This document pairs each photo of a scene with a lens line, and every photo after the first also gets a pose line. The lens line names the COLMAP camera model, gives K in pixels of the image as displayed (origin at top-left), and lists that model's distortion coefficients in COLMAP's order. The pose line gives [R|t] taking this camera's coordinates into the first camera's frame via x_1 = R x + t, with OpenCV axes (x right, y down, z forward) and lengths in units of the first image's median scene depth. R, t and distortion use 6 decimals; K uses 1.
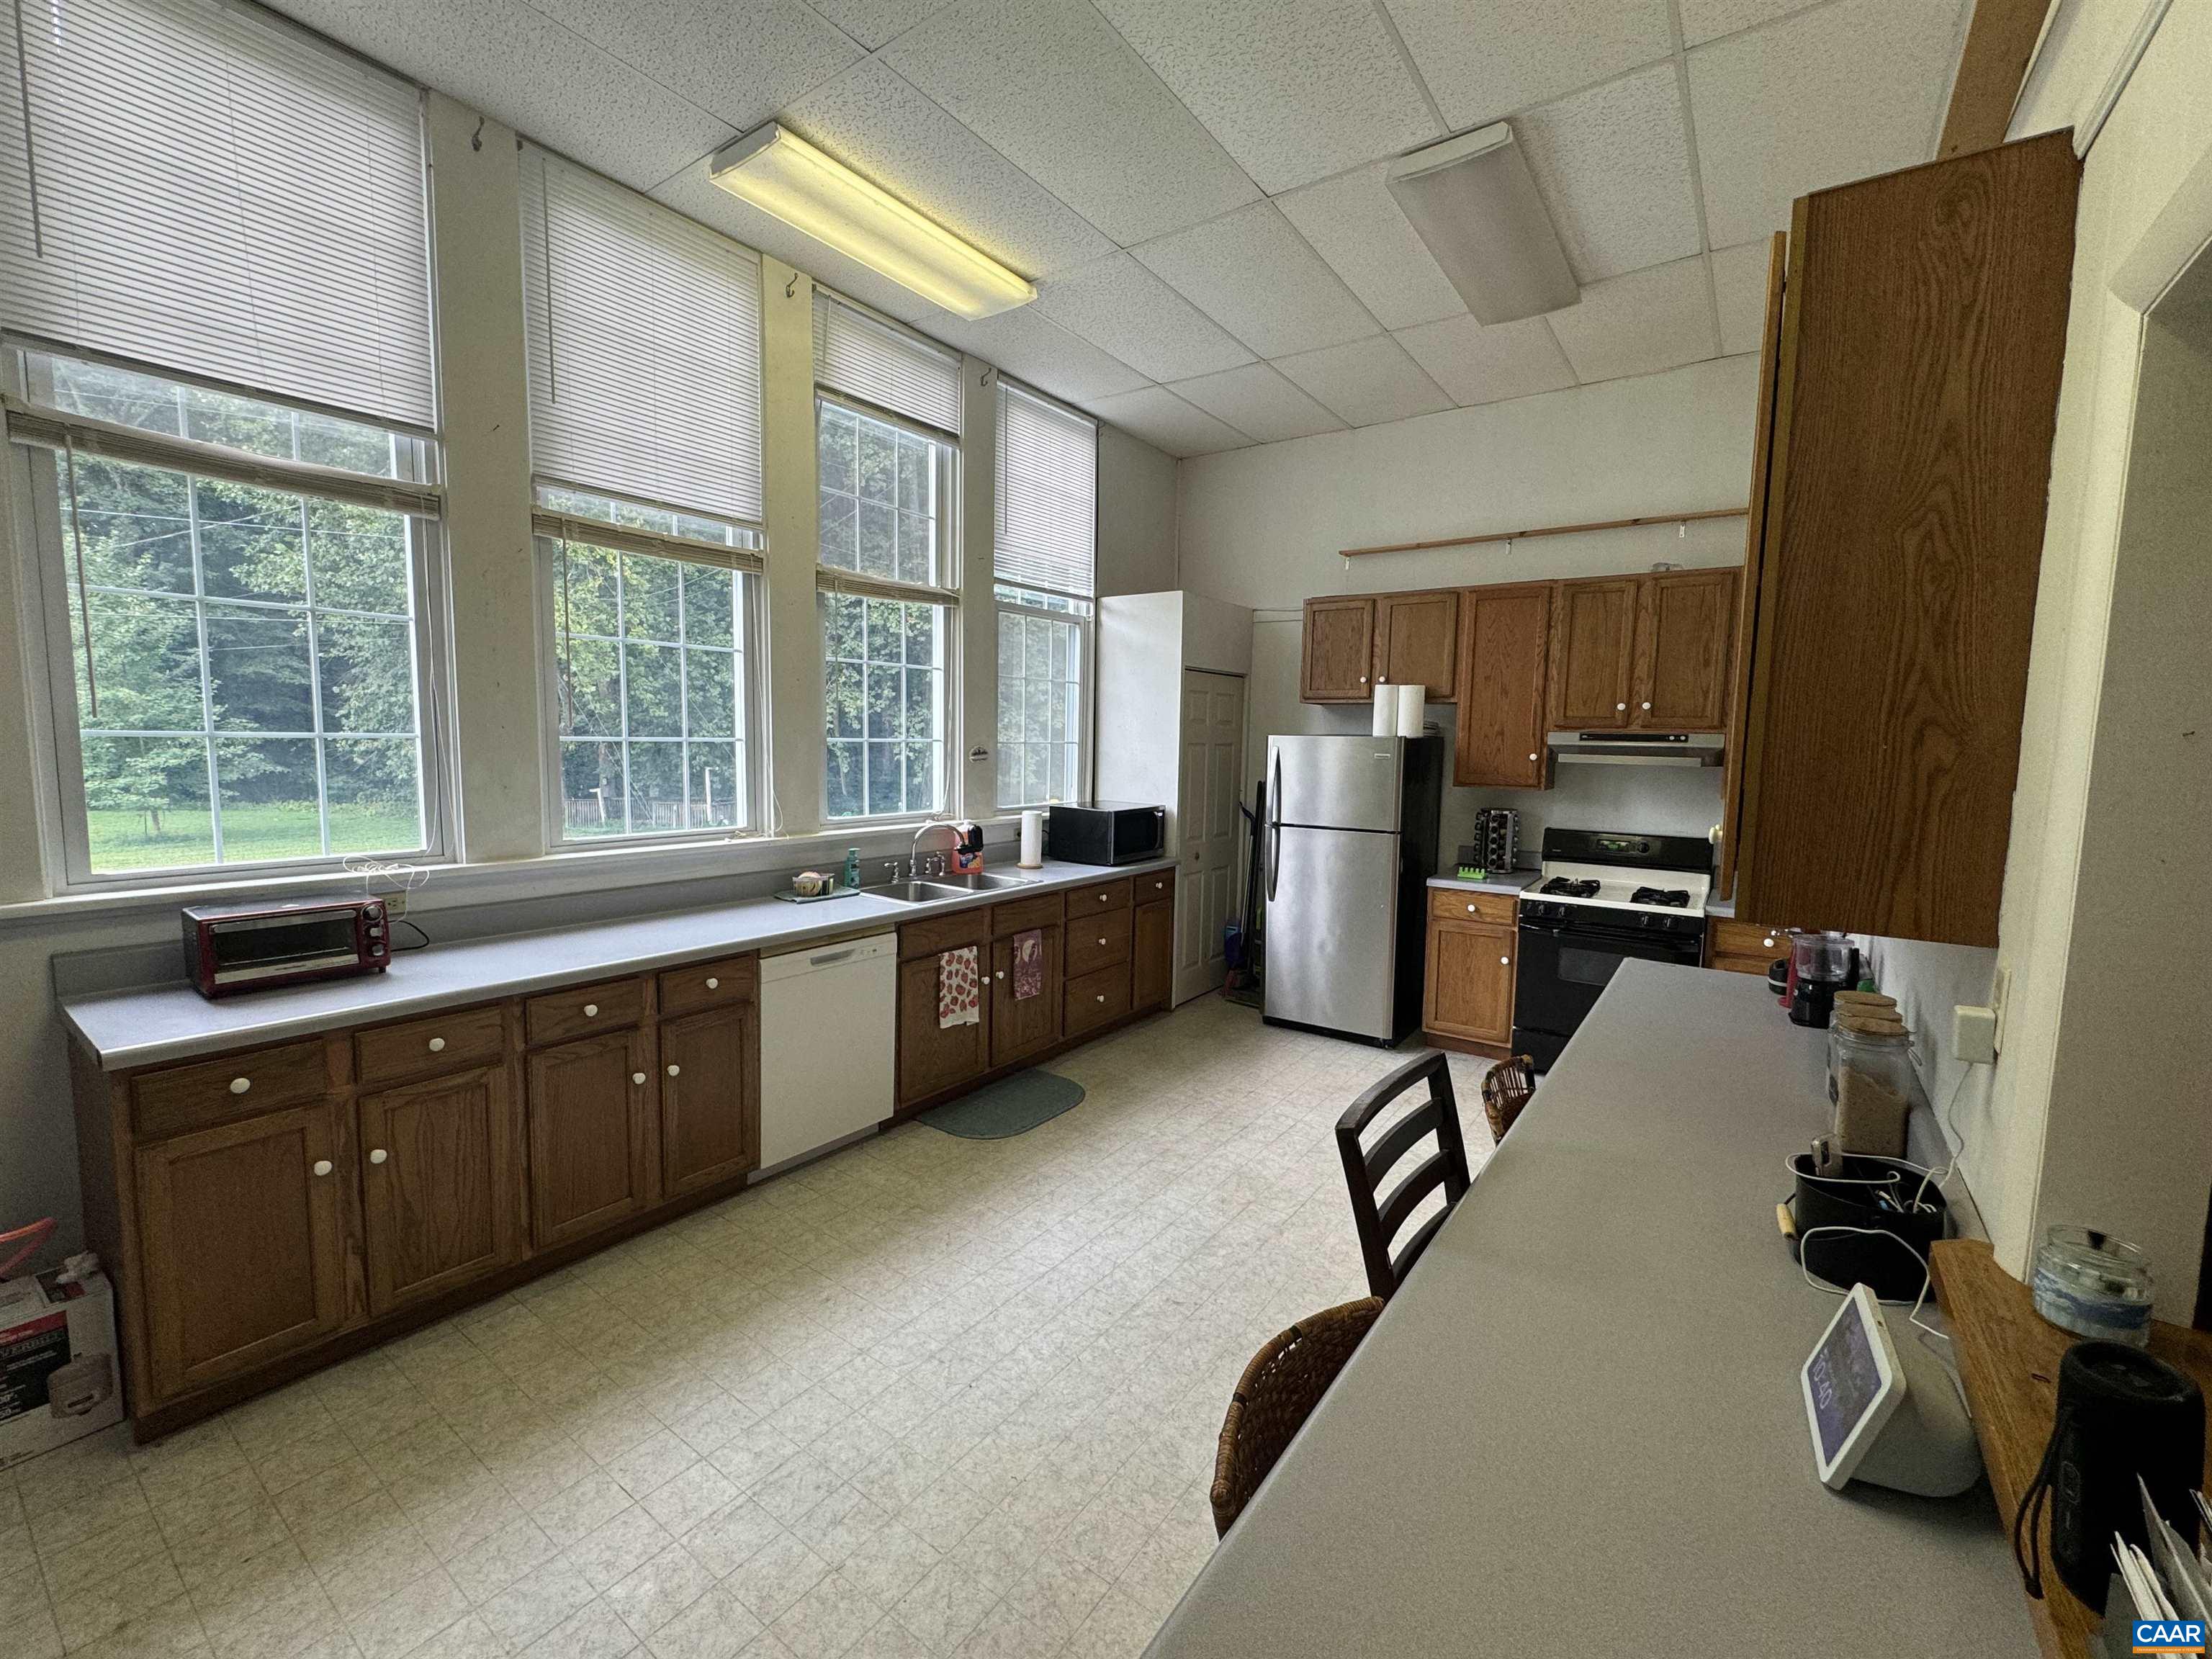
lens RADIAL K [[925.9, 0, 1106.0], [0, 925.9, 829.5], [0, 0, 1]] dist [-0.000257, -0.000048]
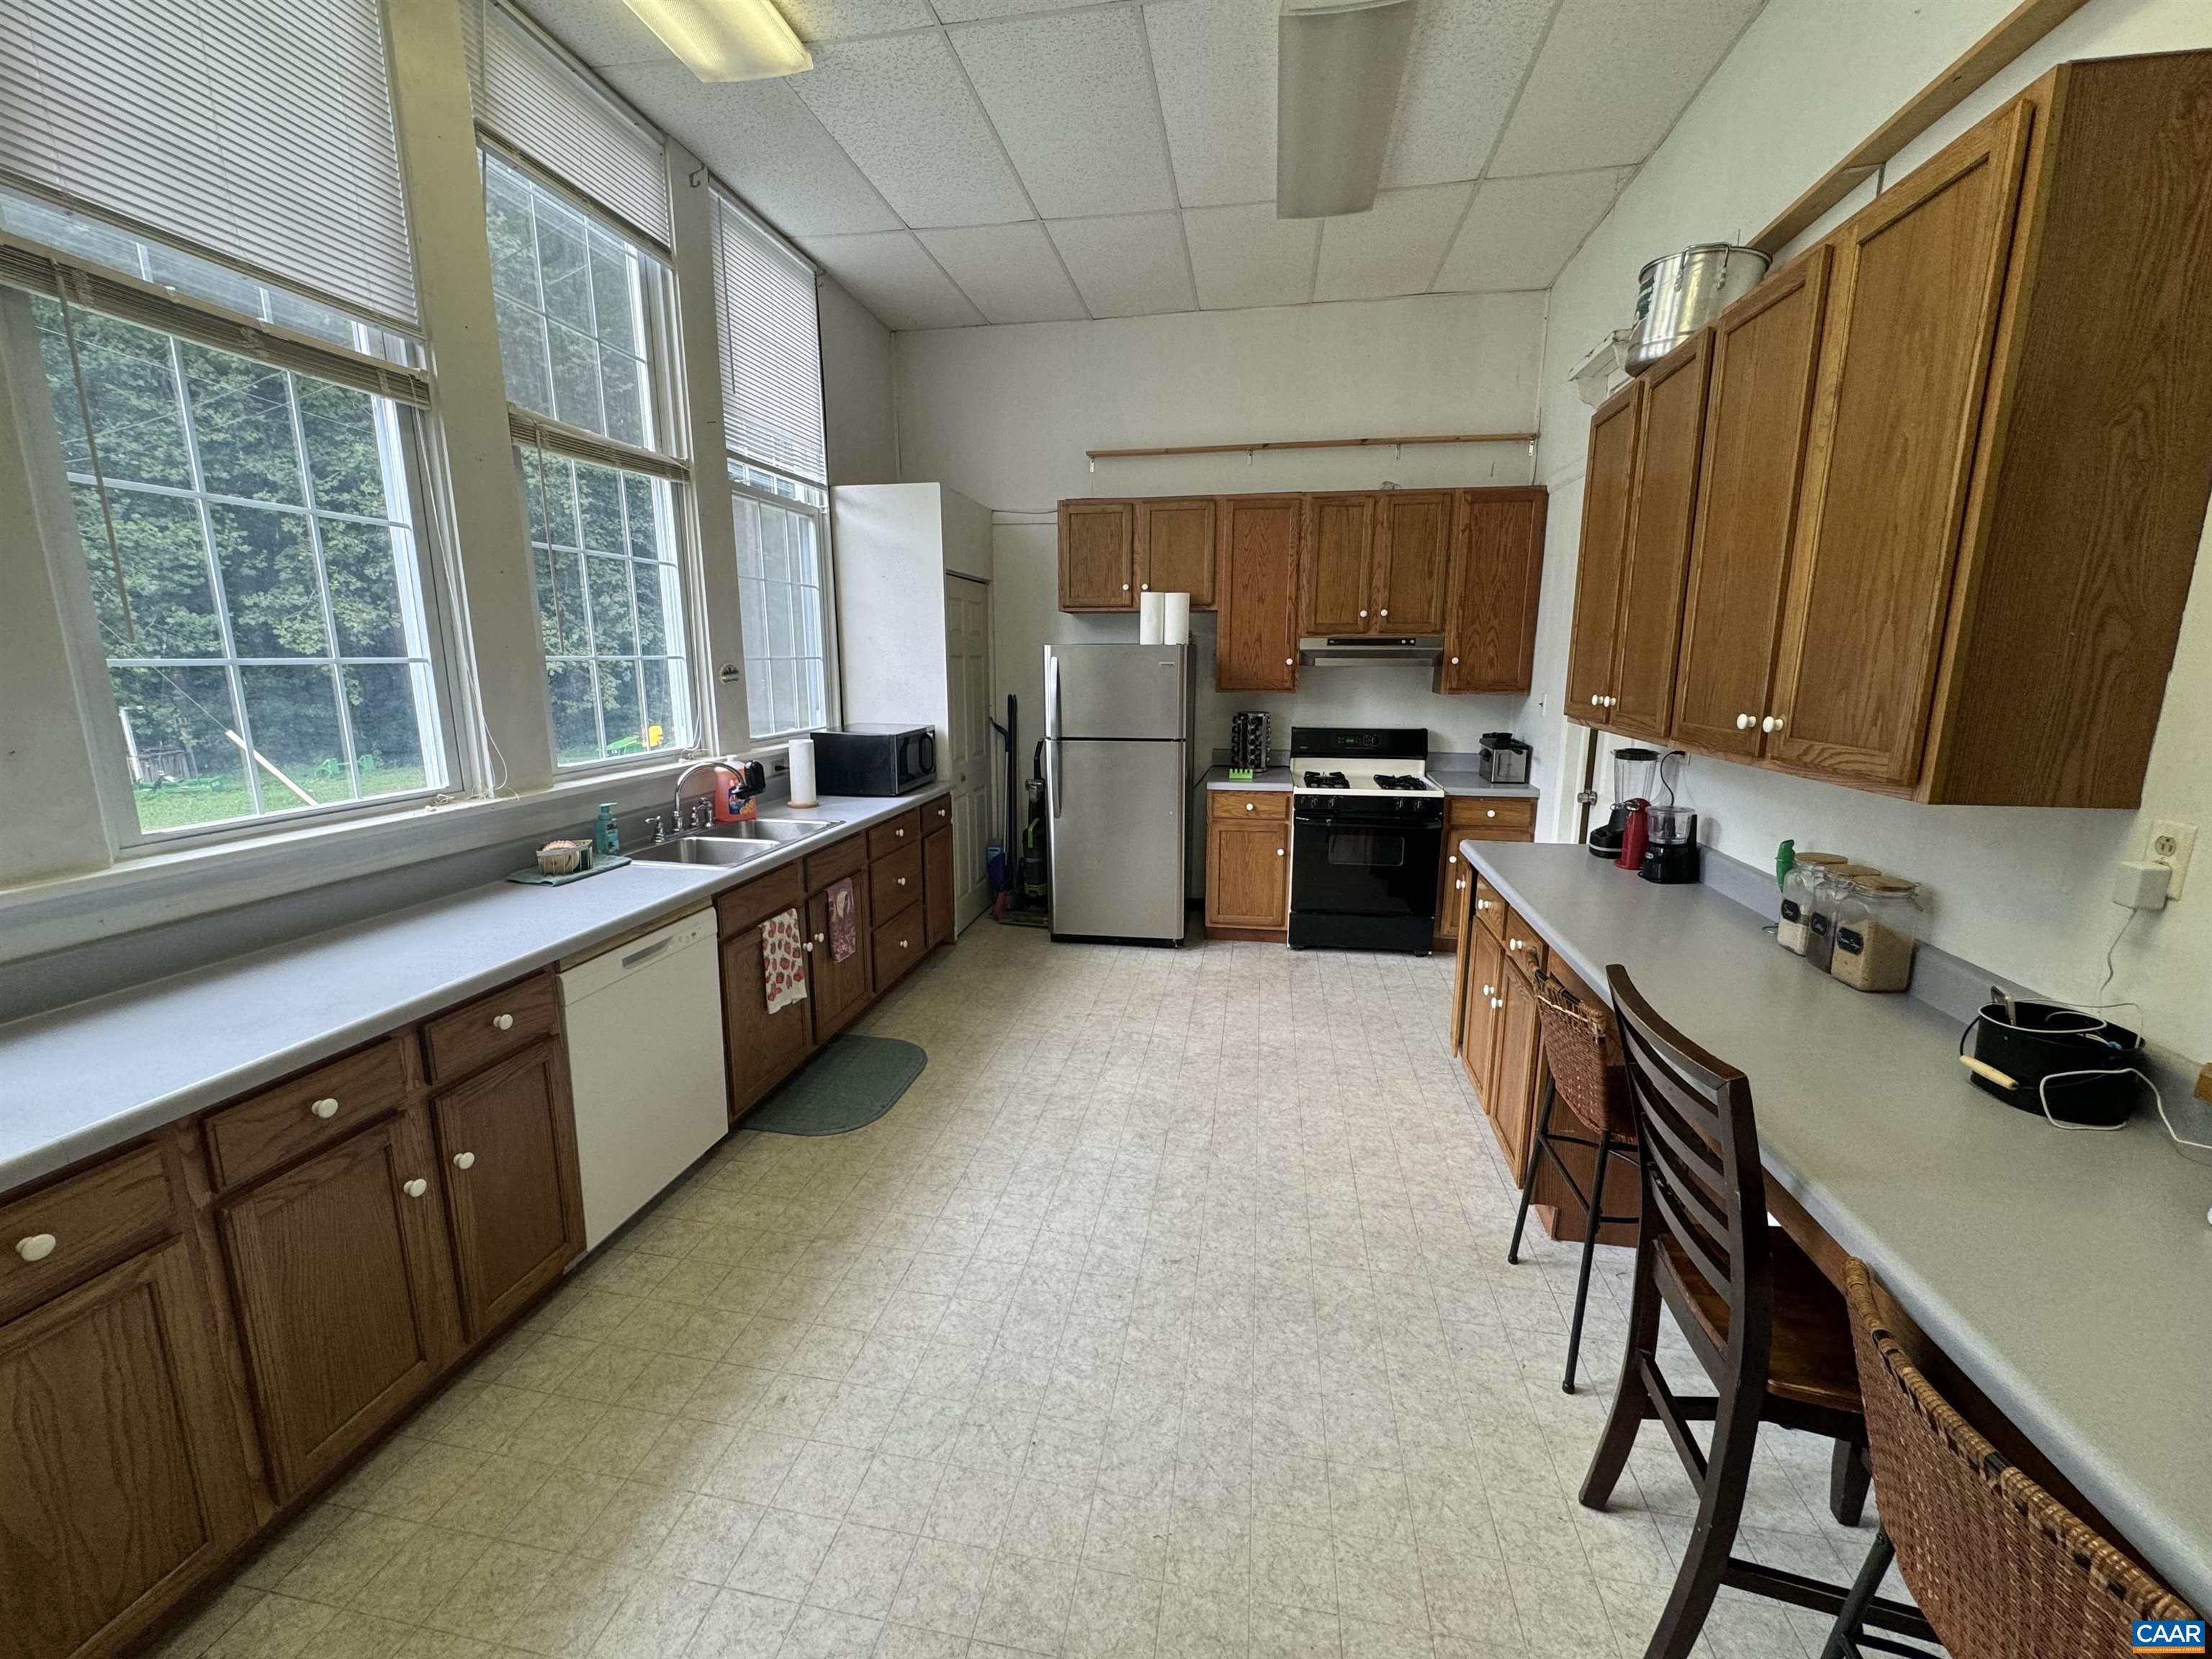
lens RADIAL K [[884.4, 0, 1104.9], [0, 884.4, 828.0], [0, 0, 1]] dist [-0.000366, -0.000405]
pose [[0.901362, -0.100841, 0.421162, -0.196593], [0.059519, 0.992129, 0.110170, -0.013573], [-0.428957, -0.074237, 0.900269, 0.163660]]
